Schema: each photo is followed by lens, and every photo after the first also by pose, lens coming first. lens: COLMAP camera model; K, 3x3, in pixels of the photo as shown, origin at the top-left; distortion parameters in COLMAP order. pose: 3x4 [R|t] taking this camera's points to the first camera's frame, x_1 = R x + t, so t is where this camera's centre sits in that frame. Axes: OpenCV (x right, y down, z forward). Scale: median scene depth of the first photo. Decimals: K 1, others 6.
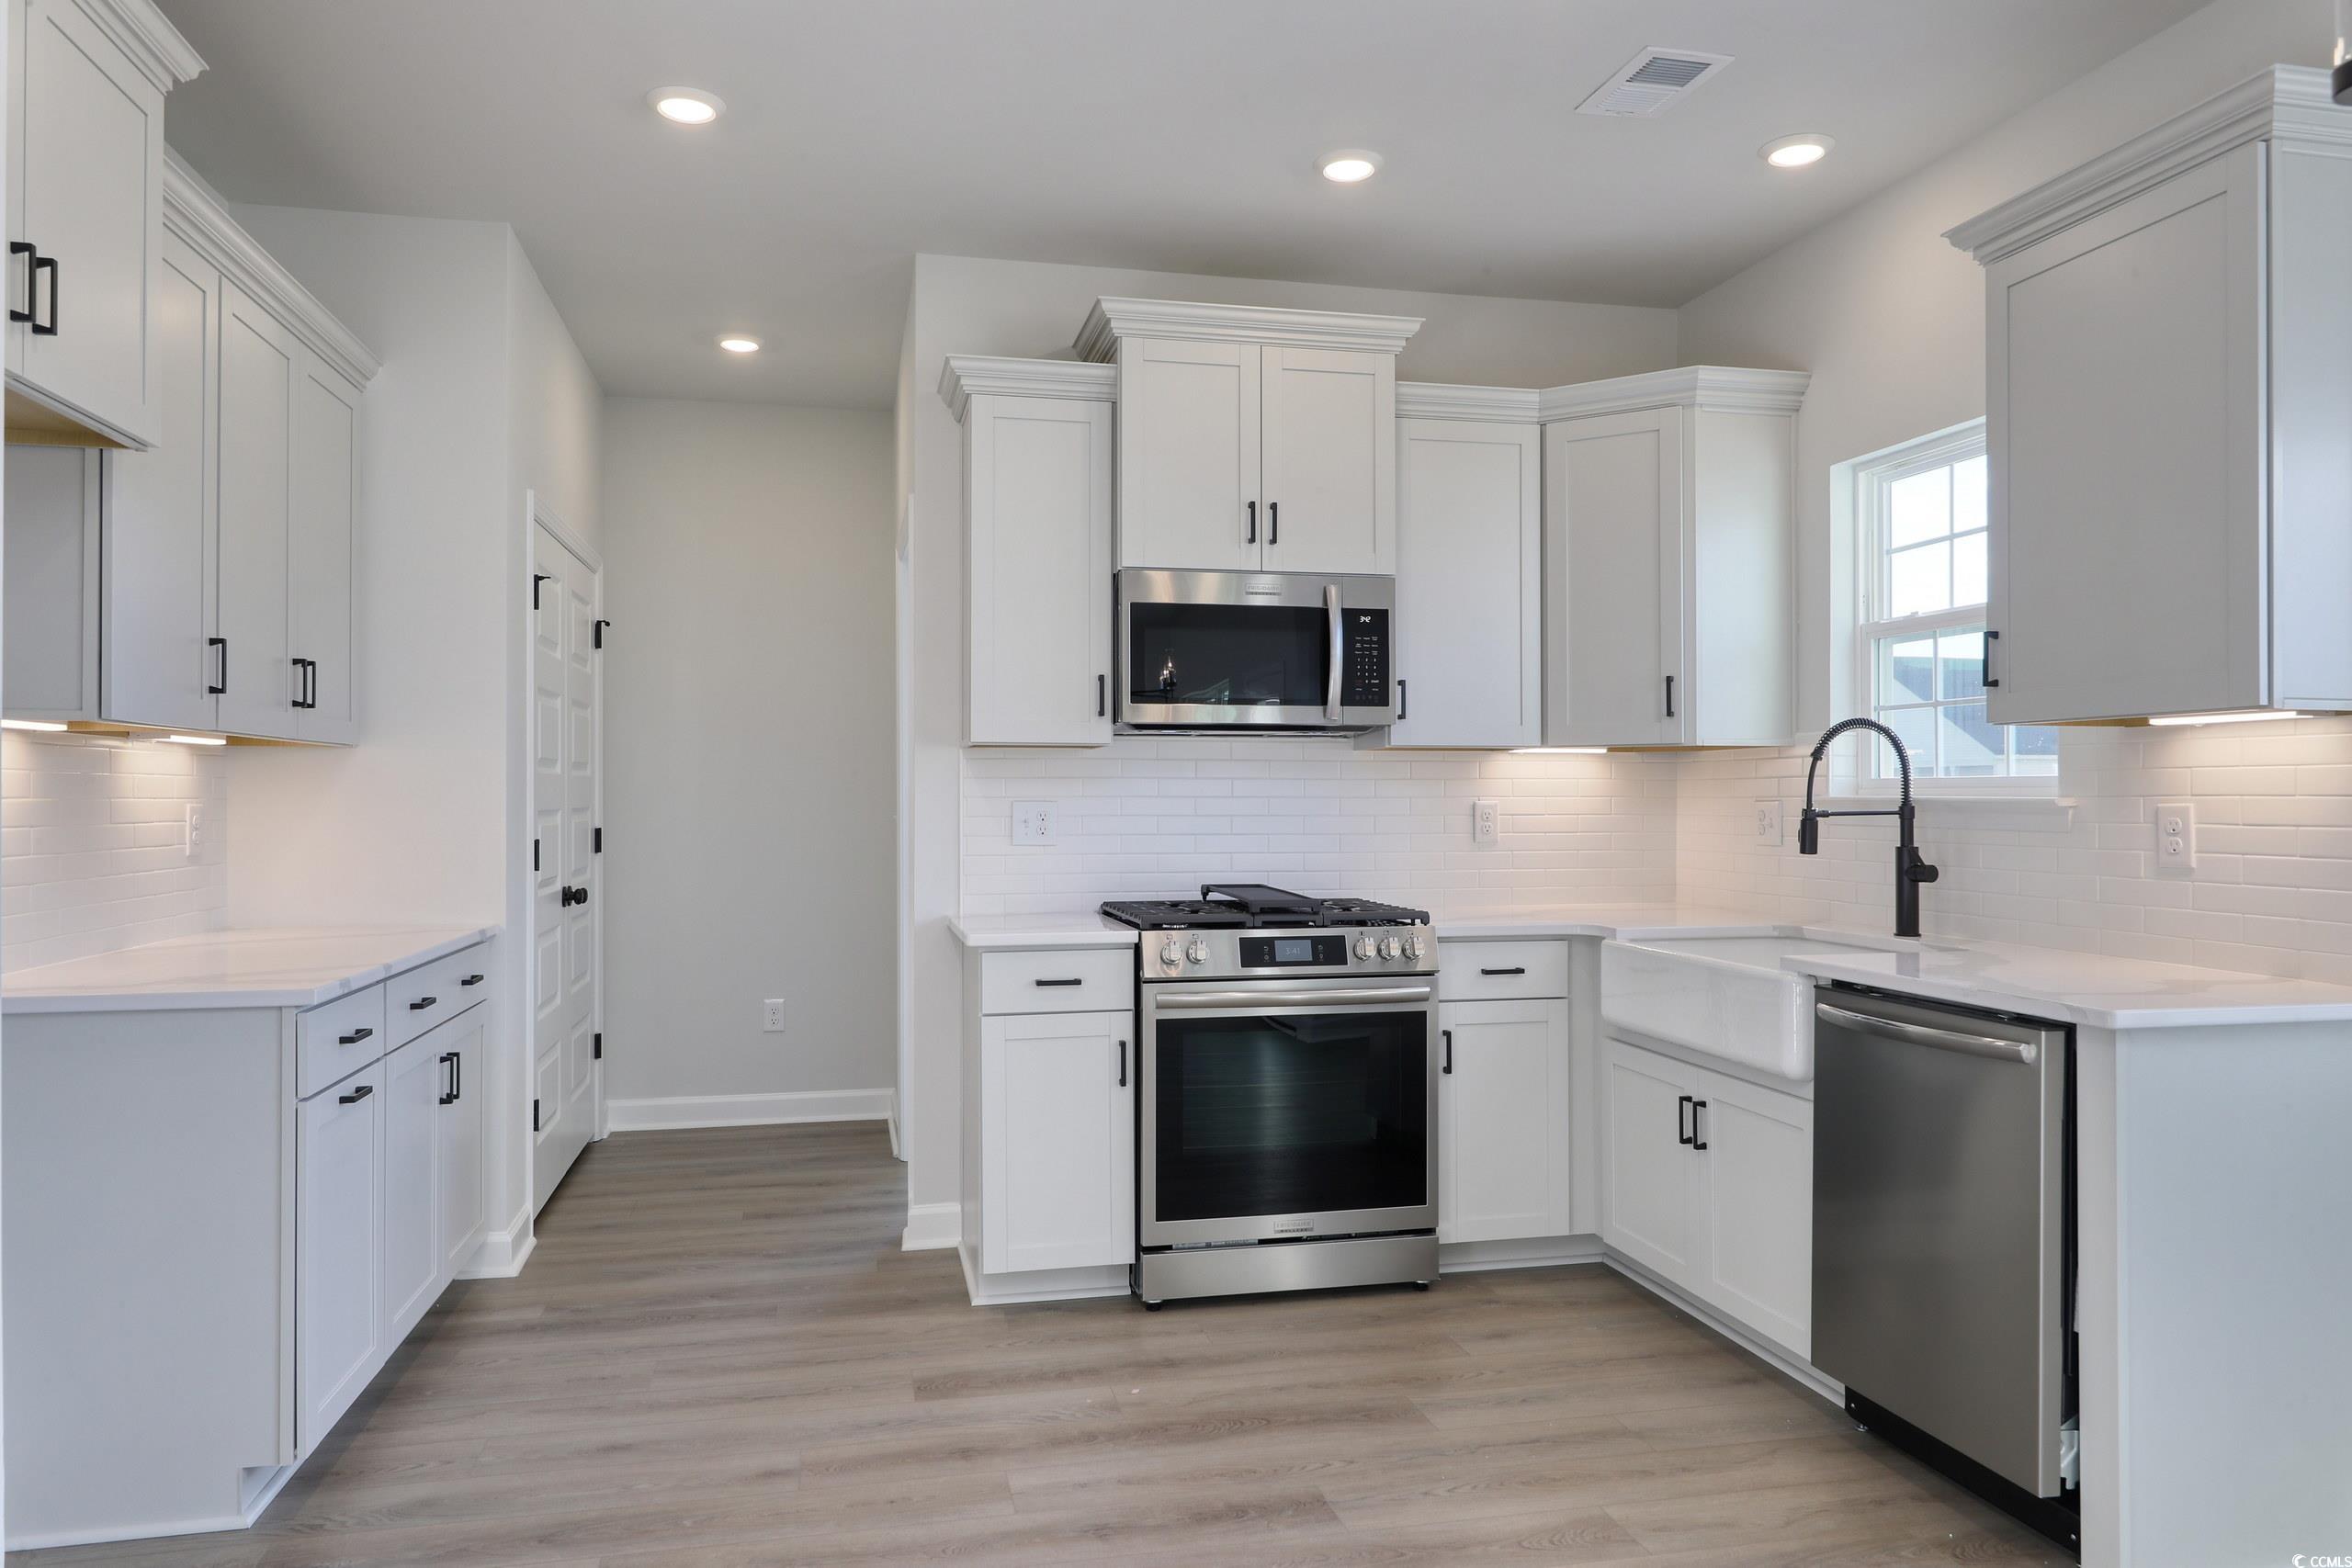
lens RADIAL K [[1570.3, 0, 1176.0], [0, 1570.3, 784.0], [0, 0, 1]] dist [-0.001426, 0.001813]
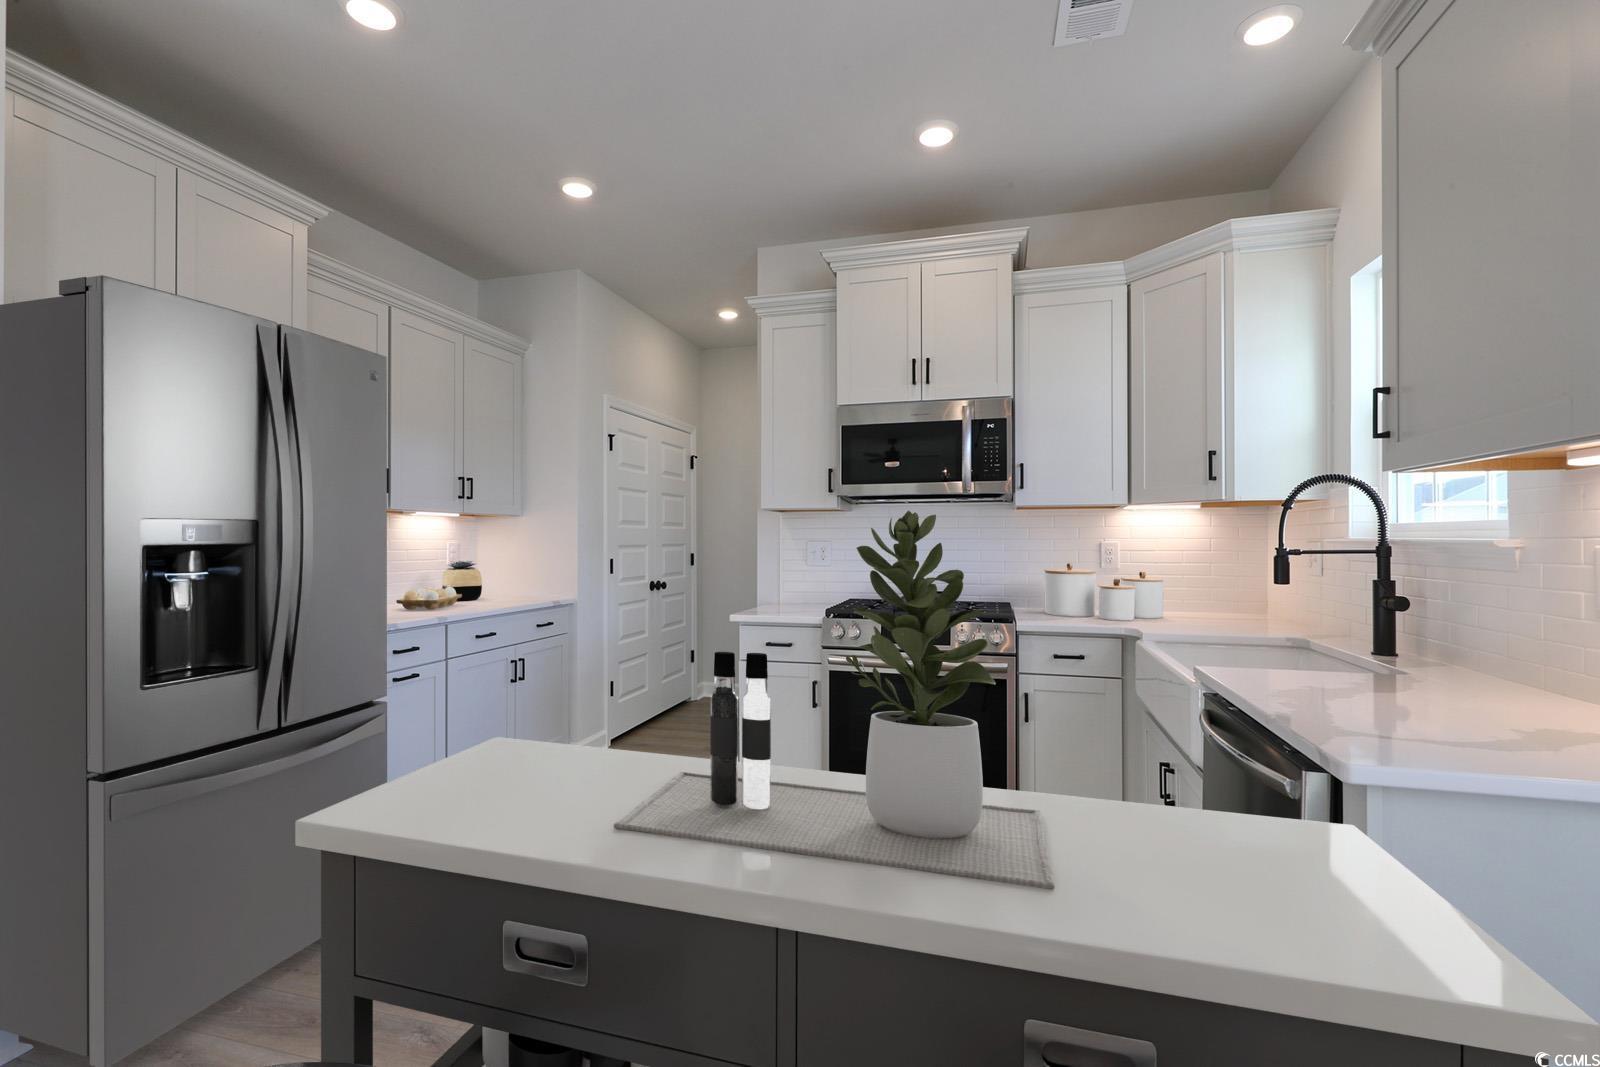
lens RADIAL K [[728.6, 0, 798.1], [0, 728.6, 536.3], [0, 0, 1]] dist [-0.001002, -0.000383]
pose [[0.879089, -0.002021, -0.476654, 0.303882], [0.004680, 0.999979, 0.004391, 0.001678], [0.476635, -0.006091, 0.879080, 0.270208]]
